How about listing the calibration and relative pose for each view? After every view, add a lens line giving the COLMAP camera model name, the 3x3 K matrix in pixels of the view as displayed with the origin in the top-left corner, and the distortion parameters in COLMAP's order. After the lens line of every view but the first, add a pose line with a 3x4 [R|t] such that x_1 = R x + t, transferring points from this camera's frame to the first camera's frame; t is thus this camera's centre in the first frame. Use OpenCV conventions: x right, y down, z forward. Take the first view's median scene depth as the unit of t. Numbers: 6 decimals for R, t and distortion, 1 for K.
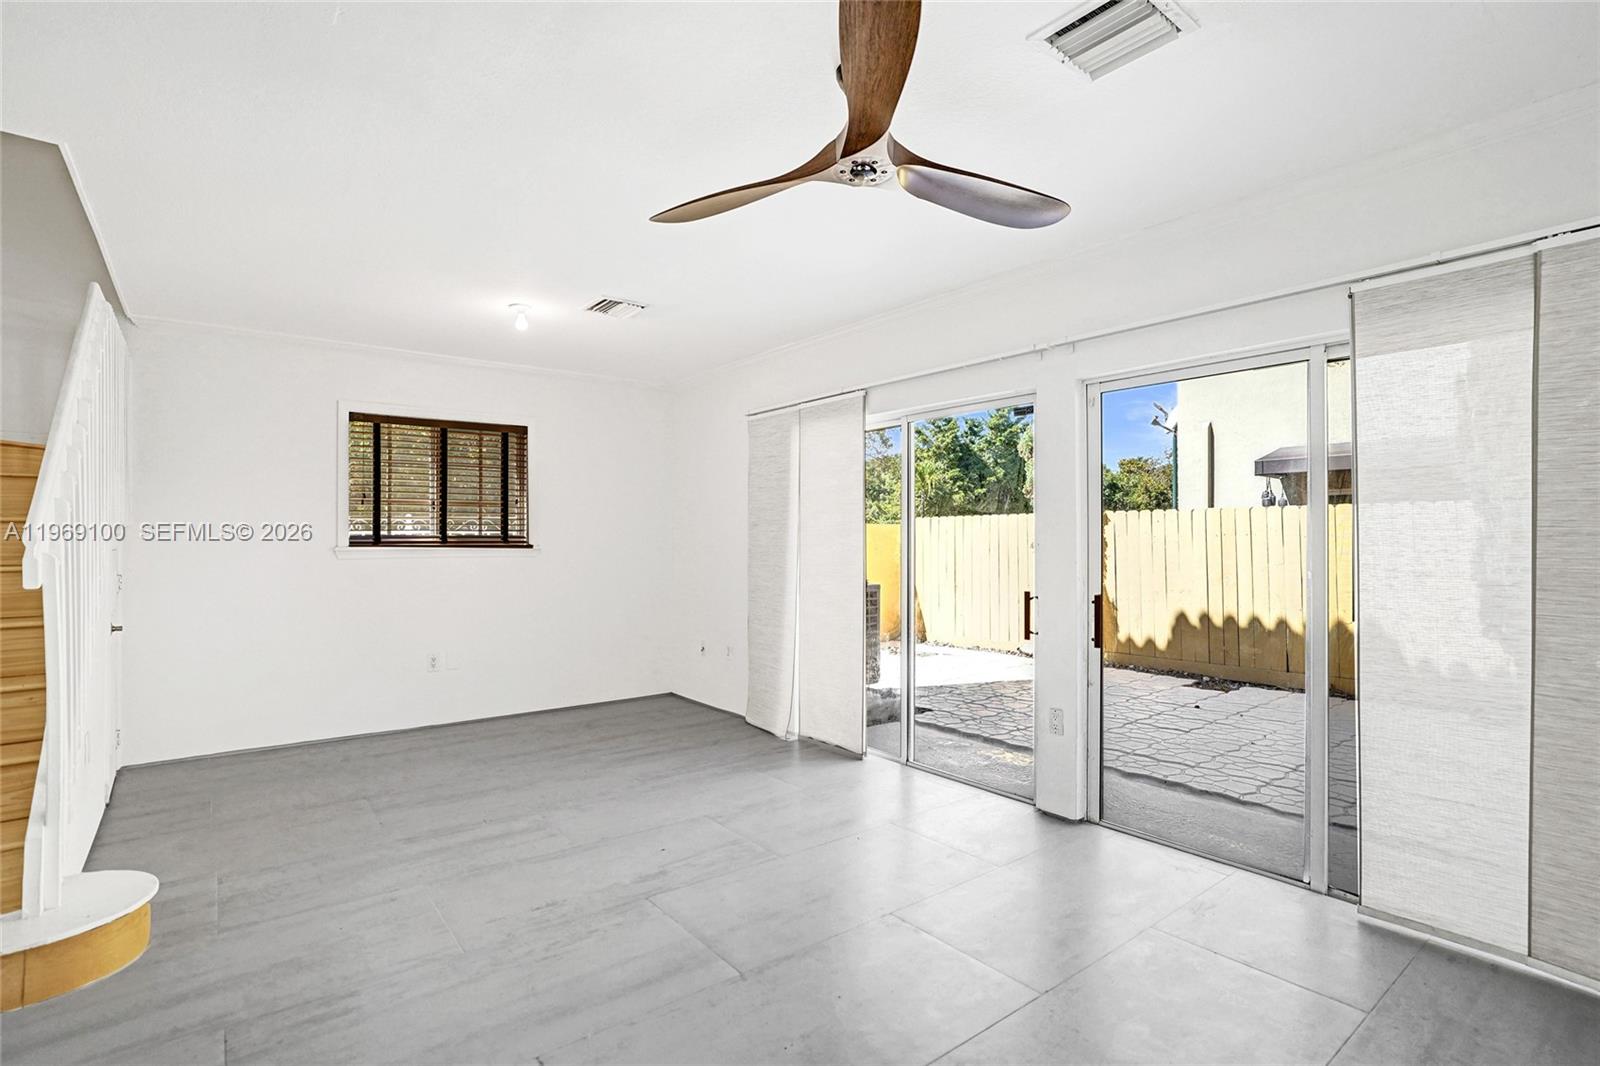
lens RADIAL K [[772.0, 0, 793.8], [0, 772.0, 534.5], [0, 0, 1]] dist [-0.061938, 0.032214]
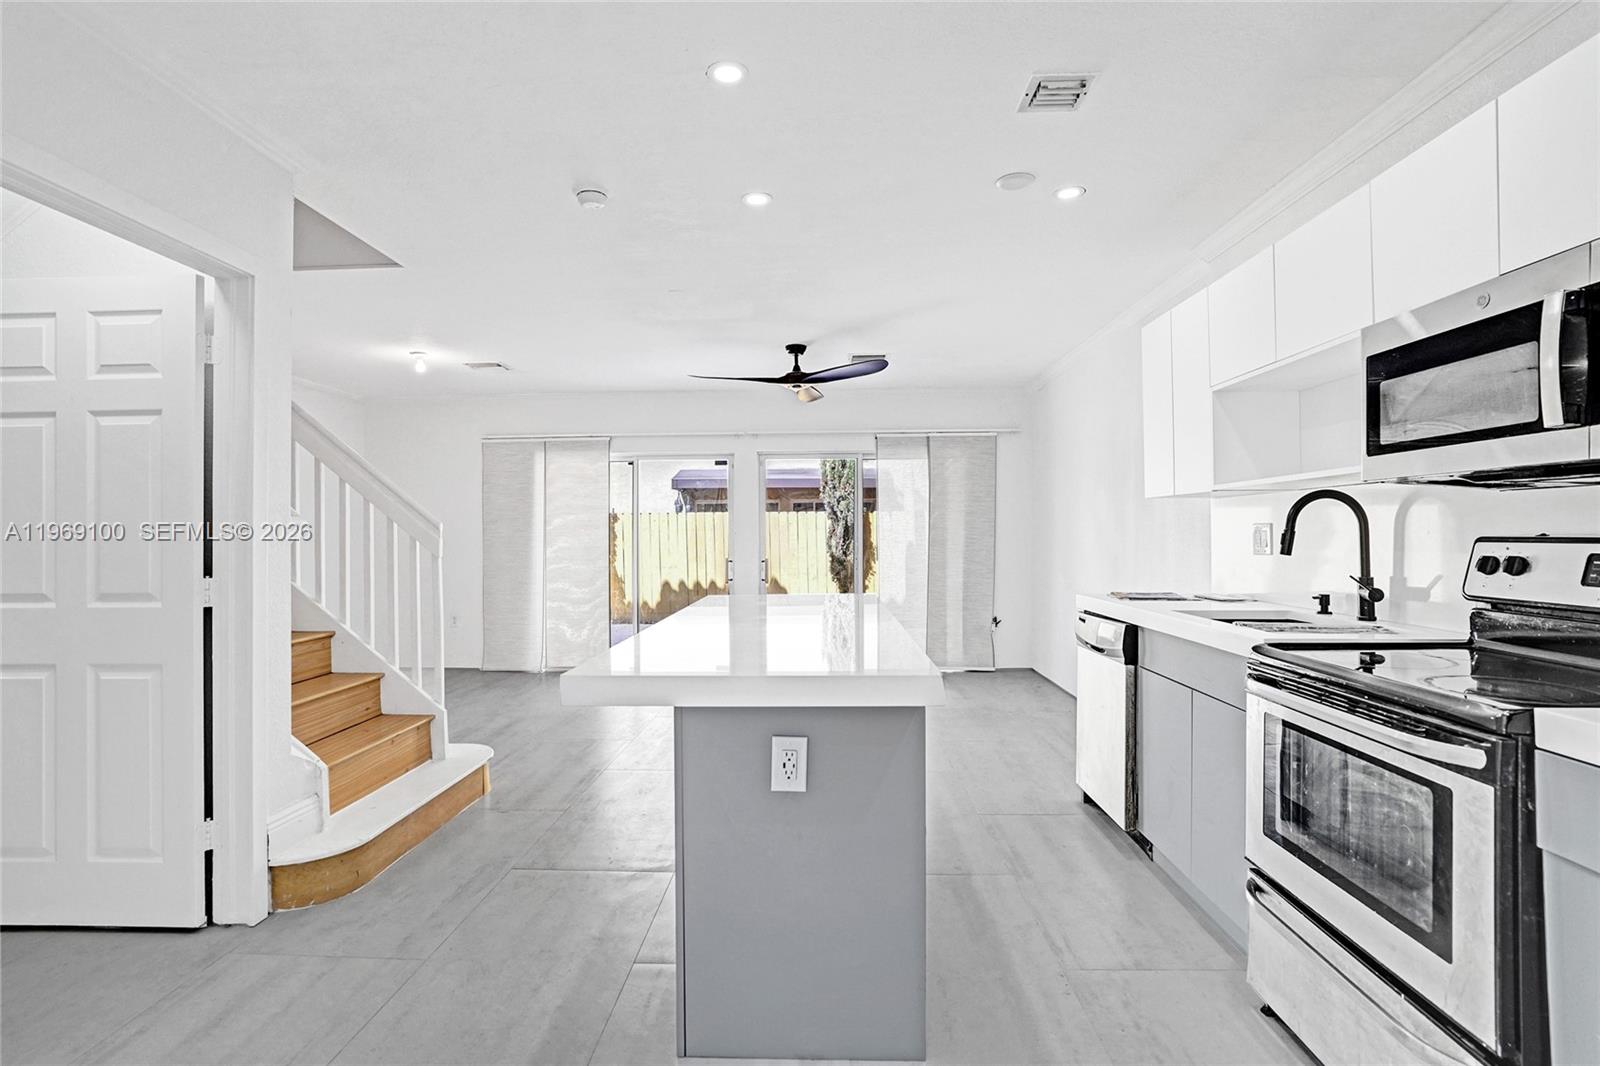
lens RADIAL K [[772.0, 0, 793.8], [0, 772.0, 534.5], [0, 0, 1]] dist [-0.061938, 0.032214]
pose [[0.647381, -0.006207, 0.762141, -0.784552], [0.005511, 0.999979, 0.003463, 0.006908], [-0.762147, 0.001958, 0.647401, -0.278279]]
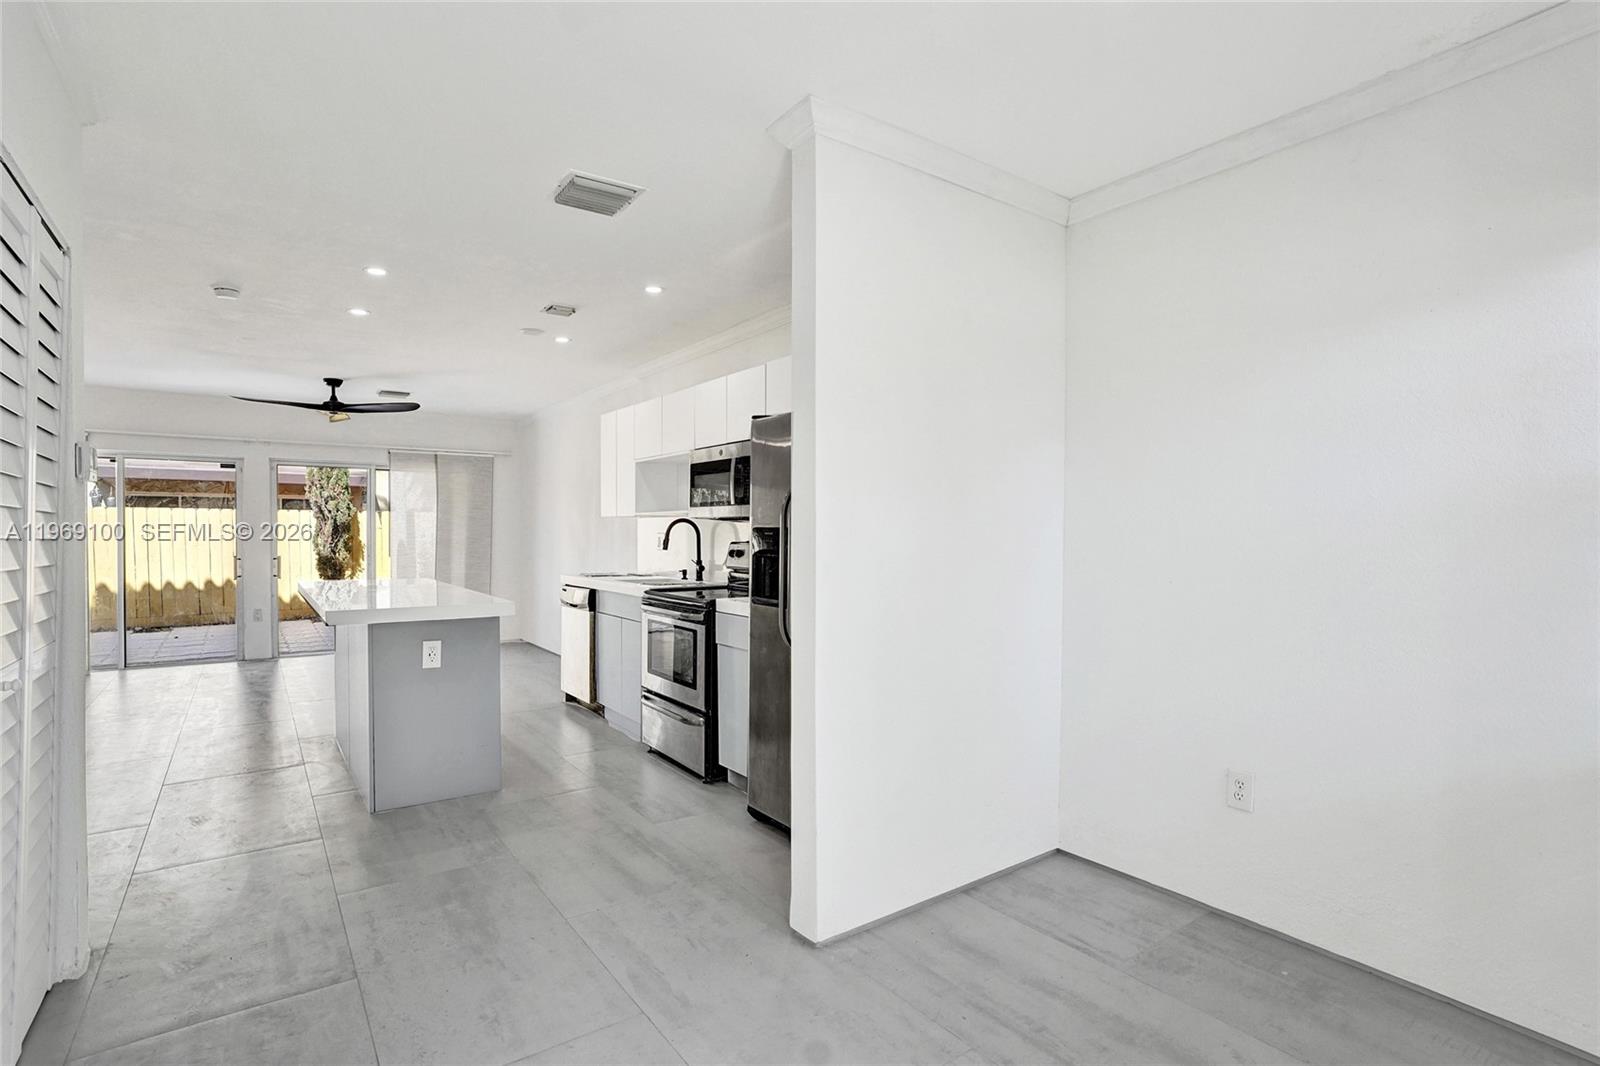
lens RADIAL K [[772.0, 0, 793.8], [0, 772.0, 534.5], [0, 0, 1]] dist [-0.061938, 0.032214]
pose [[0.035720, -0.006838, 0.999338, -1.213805], [-0.005972, 0.999957, 0.007055, -0.005002], [-0.999344, -0.006220, 0.035678, -0.409430]]
